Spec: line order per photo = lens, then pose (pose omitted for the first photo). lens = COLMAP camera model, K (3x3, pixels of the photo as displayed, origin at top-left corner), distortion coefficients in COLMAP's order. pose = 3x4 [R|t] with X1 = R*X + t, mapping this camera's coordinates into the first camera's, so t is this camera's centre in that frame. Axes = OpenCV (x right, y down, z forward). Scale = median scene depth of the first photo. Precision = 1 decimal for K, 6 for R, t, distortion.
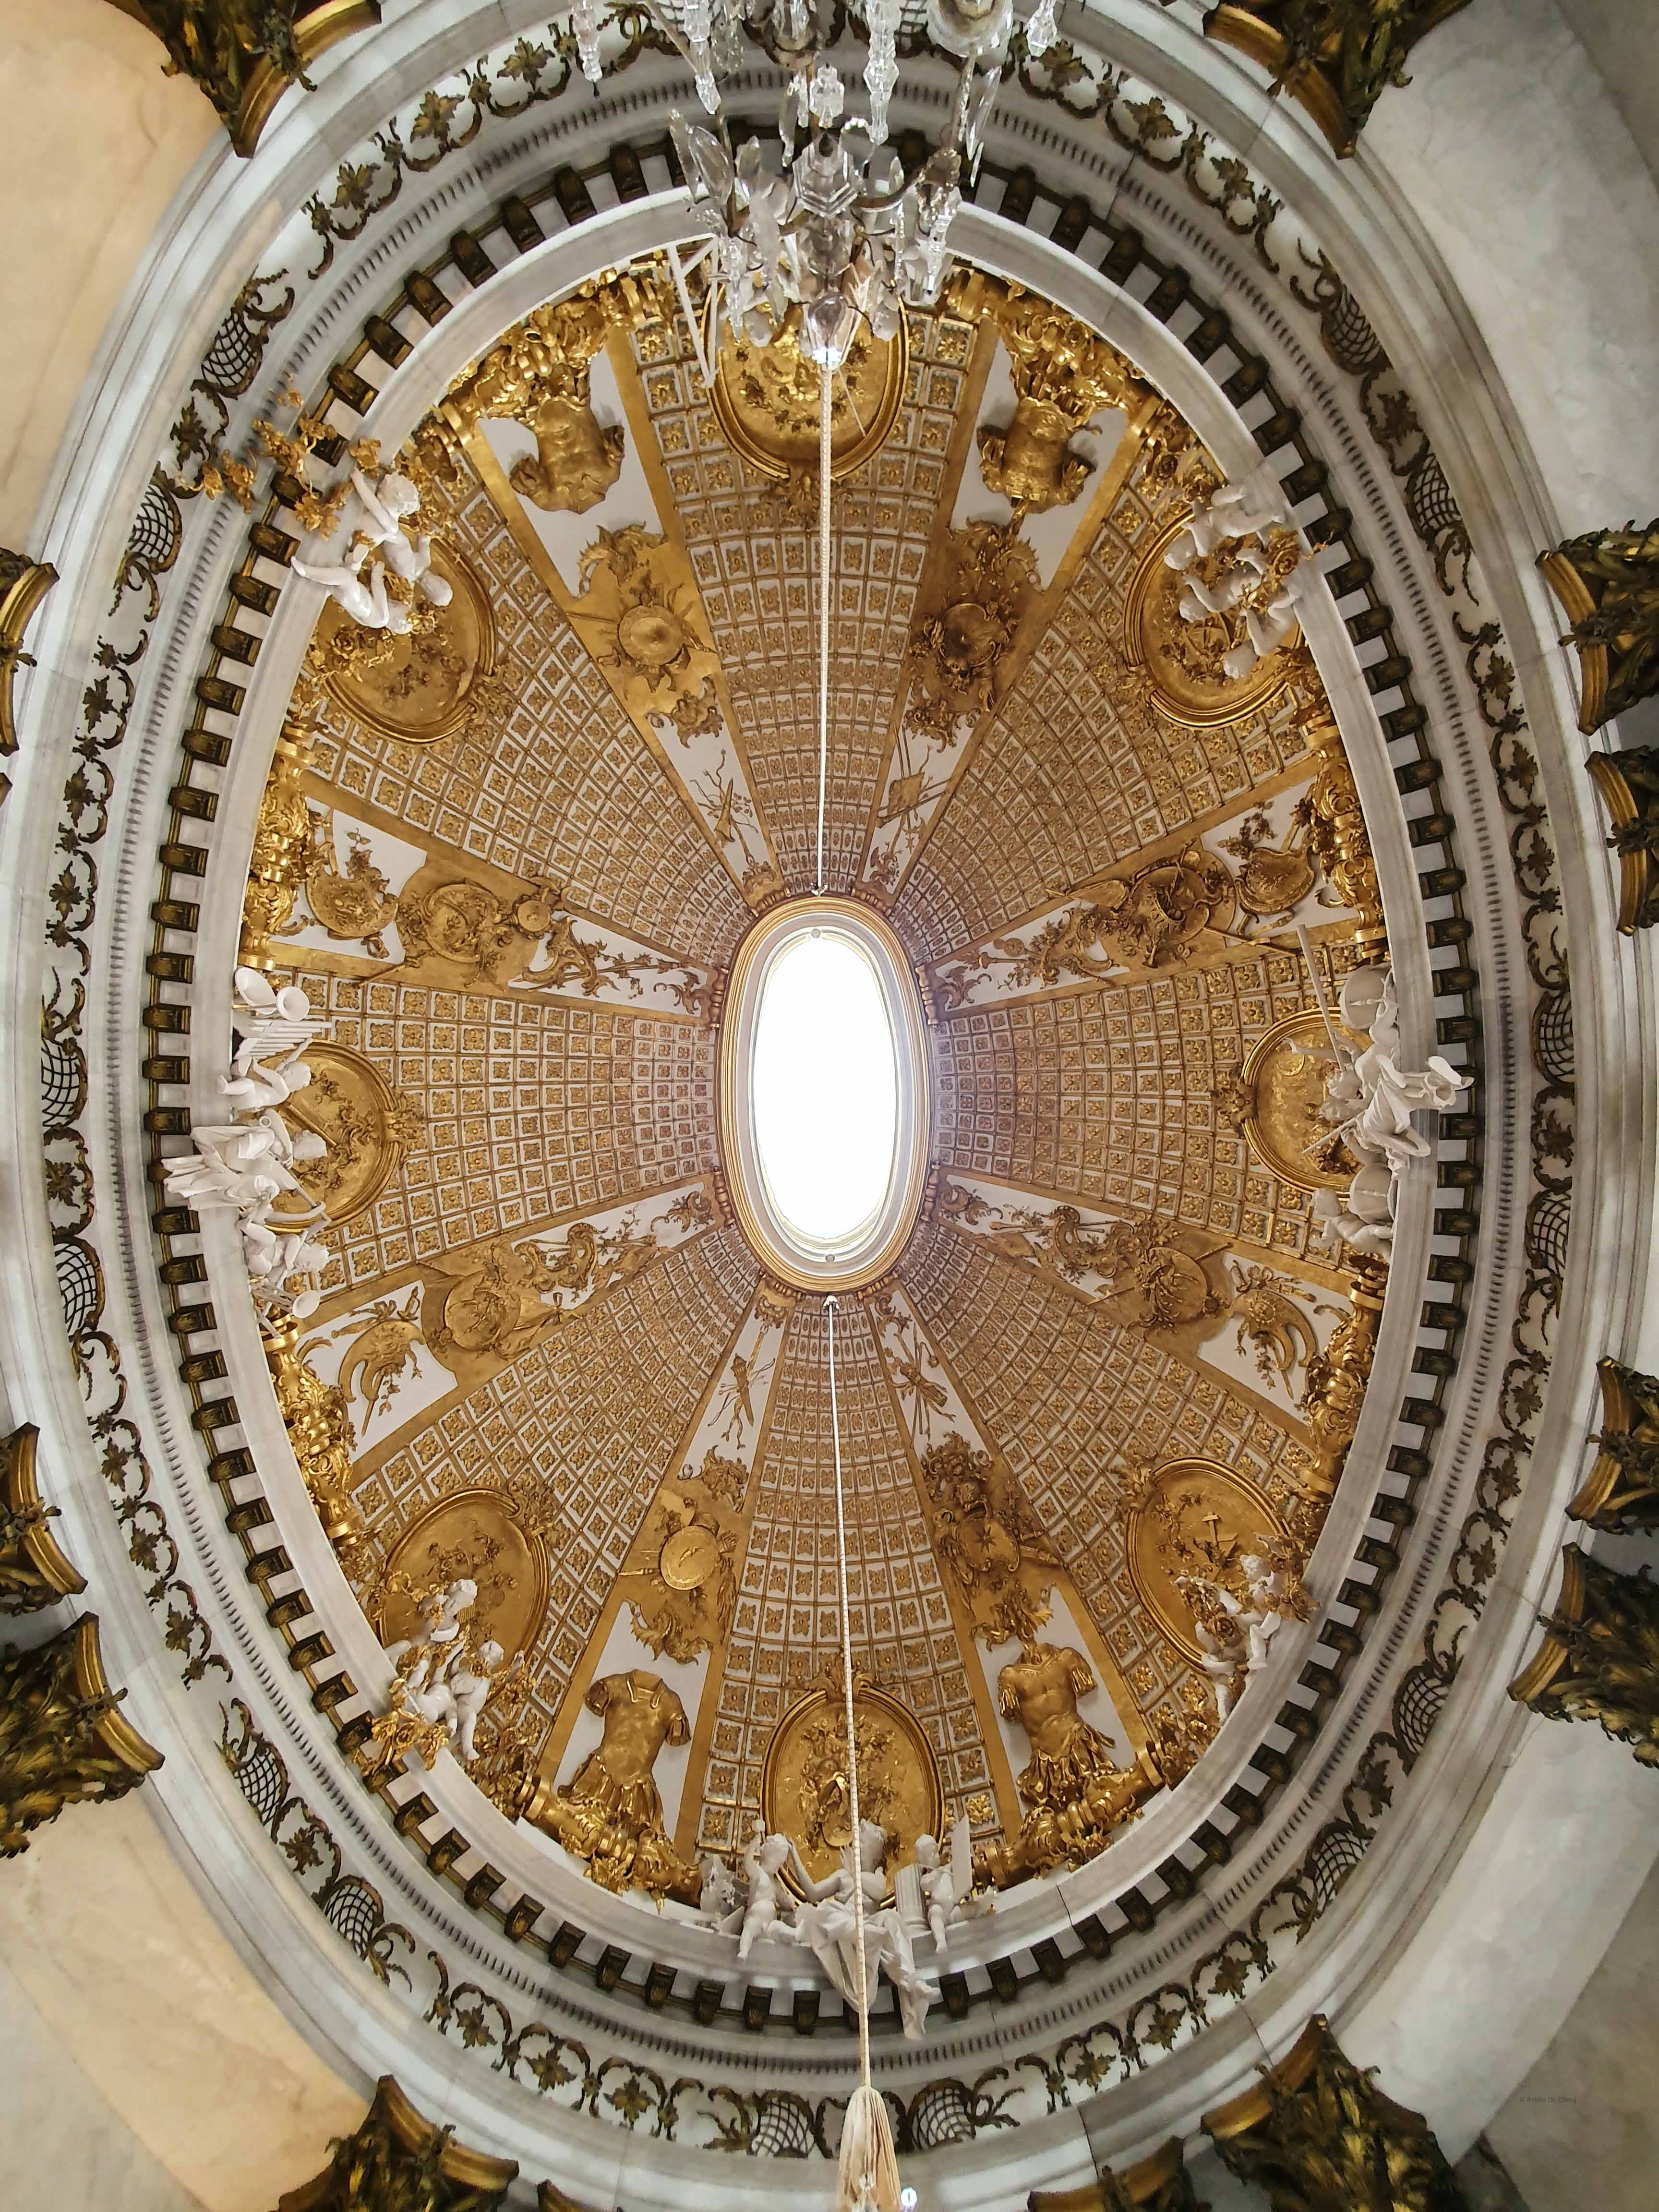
lens RADIAL K [[878.2, 0, 842.3], [0, 878.2, 1115.7], [0, 0, 1]] dist [0.003237, -0.001074]
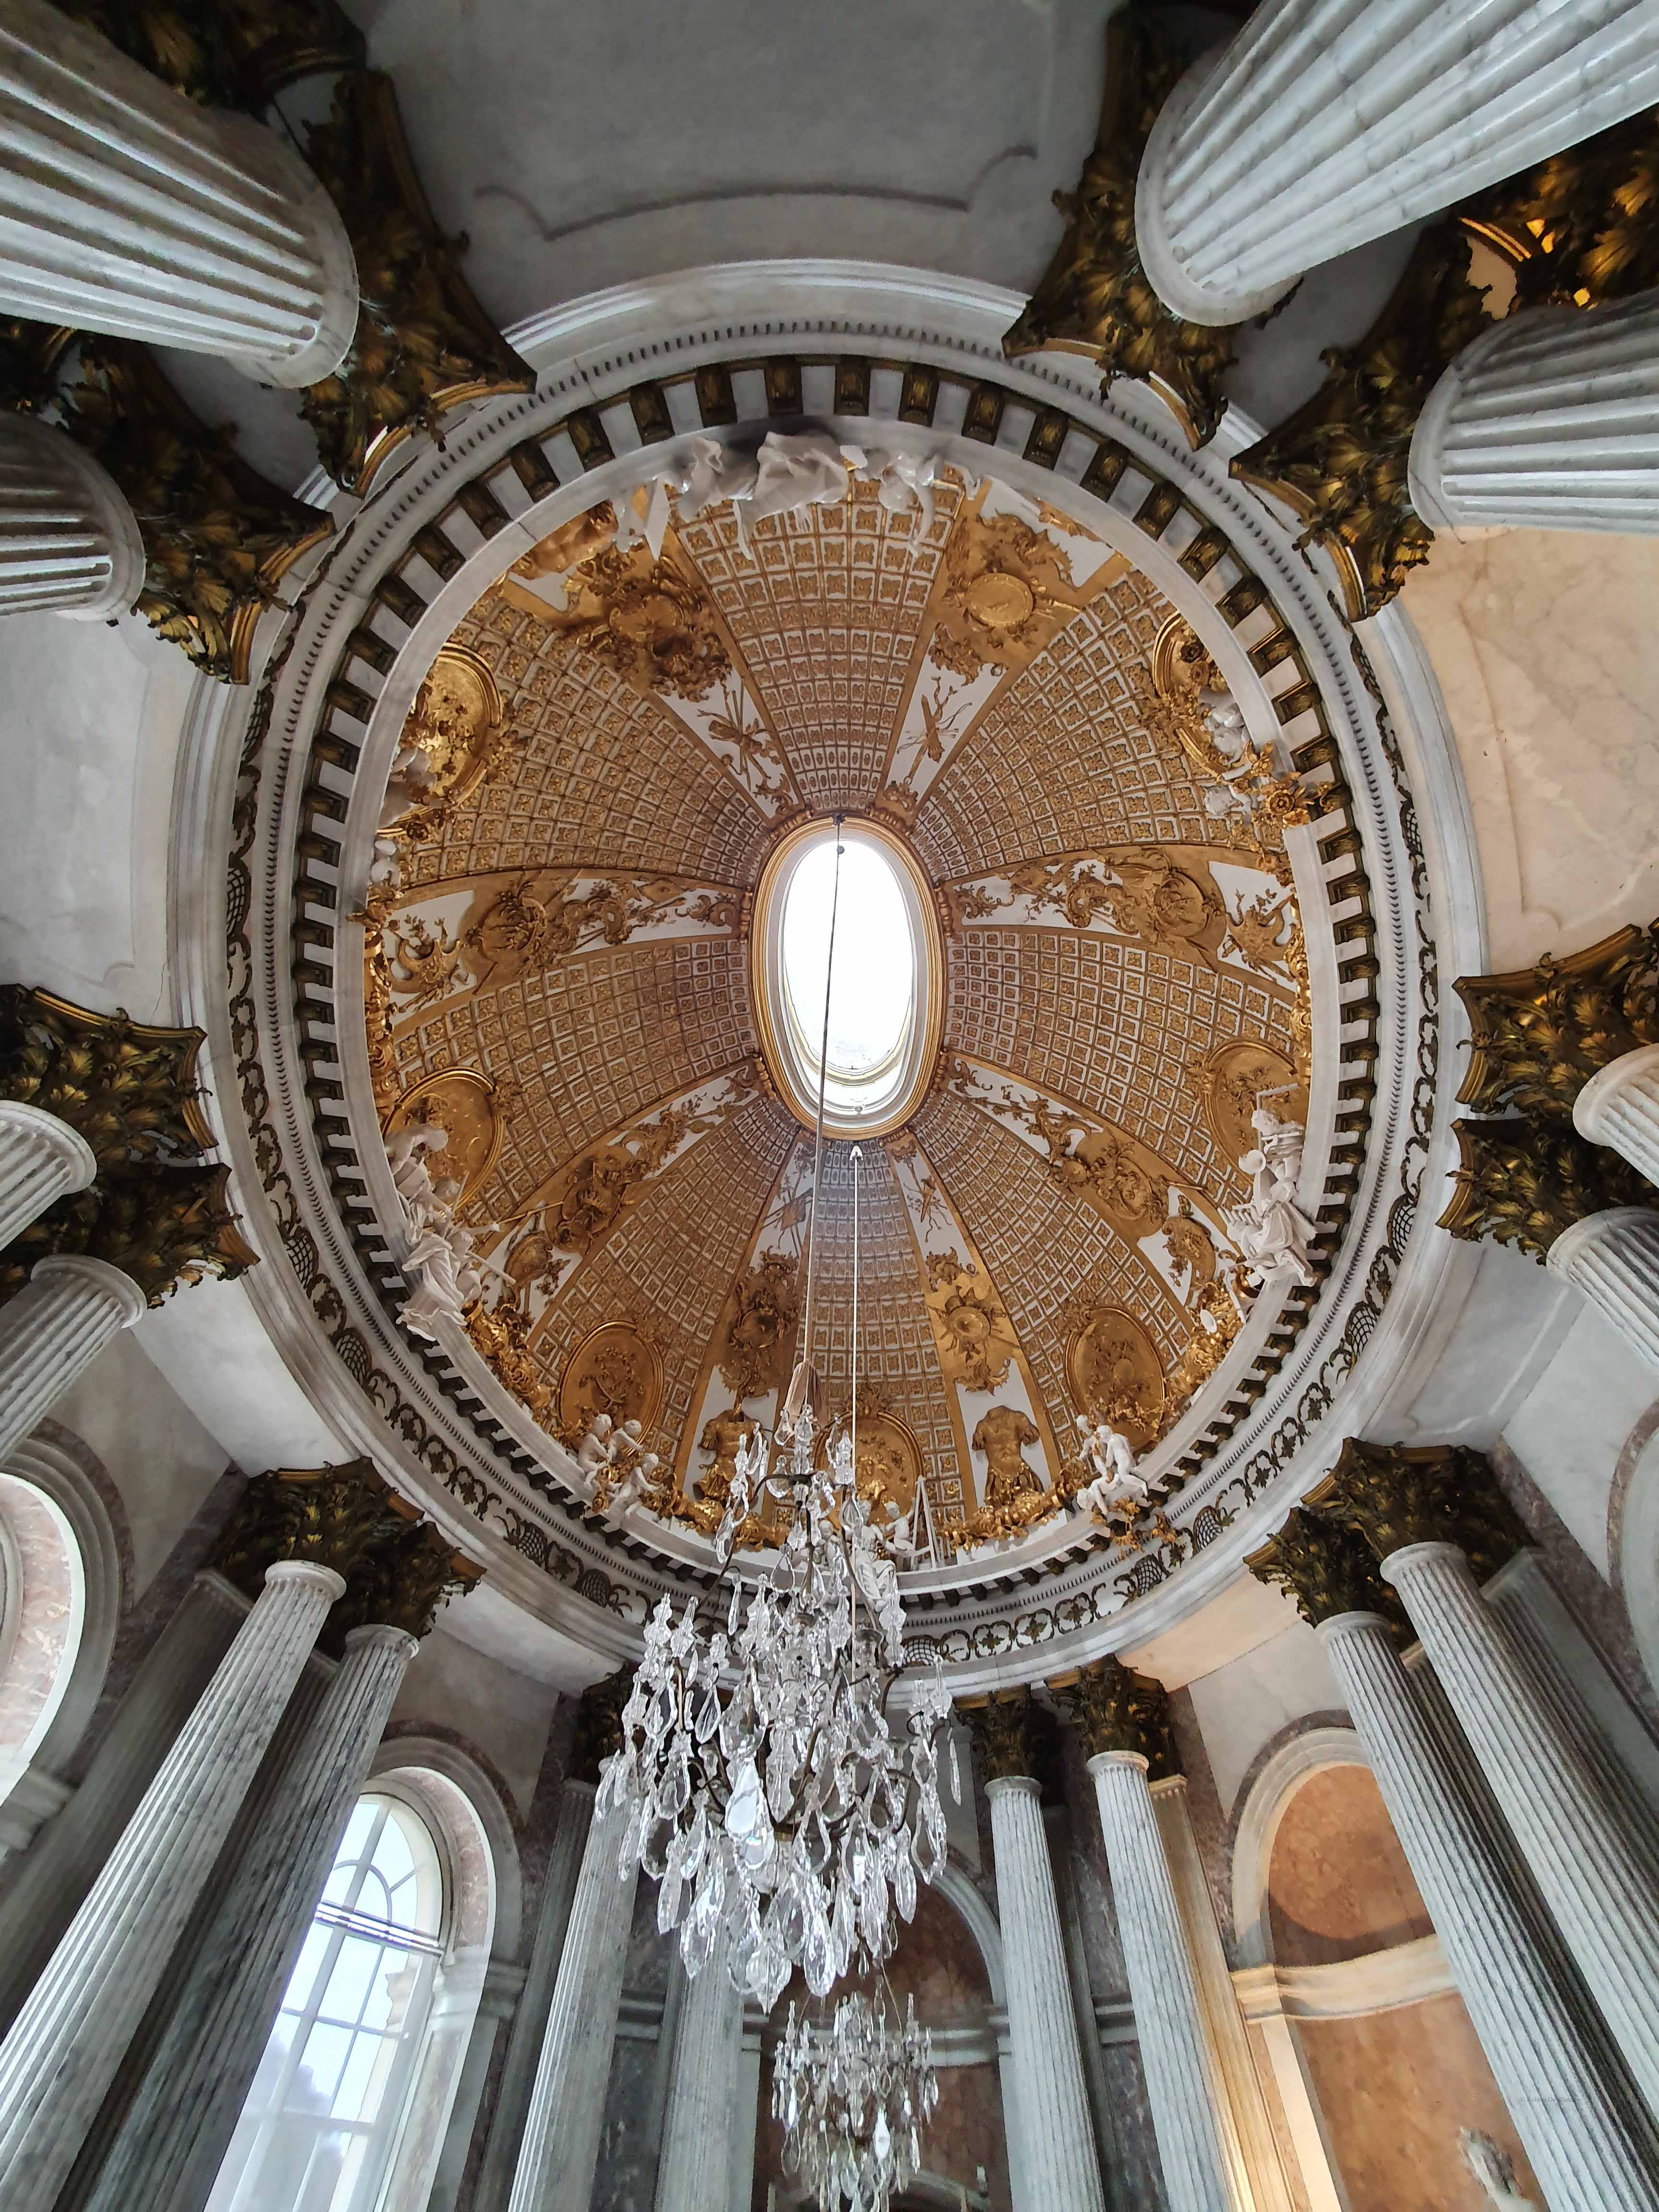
lens RADIAL K [[878.2, 0, 852.6], [0, 878.2, 1101.9], [0, 0, 1]] dist [0.003237, -0.001074]
pose [[-0.999561, 0.028151, -0.009237, -0.012717], [-0.016522, -0.788414, -0.614923, 0.689666], [-0.024593, -0.614500, 0.788533, 0.045900]]
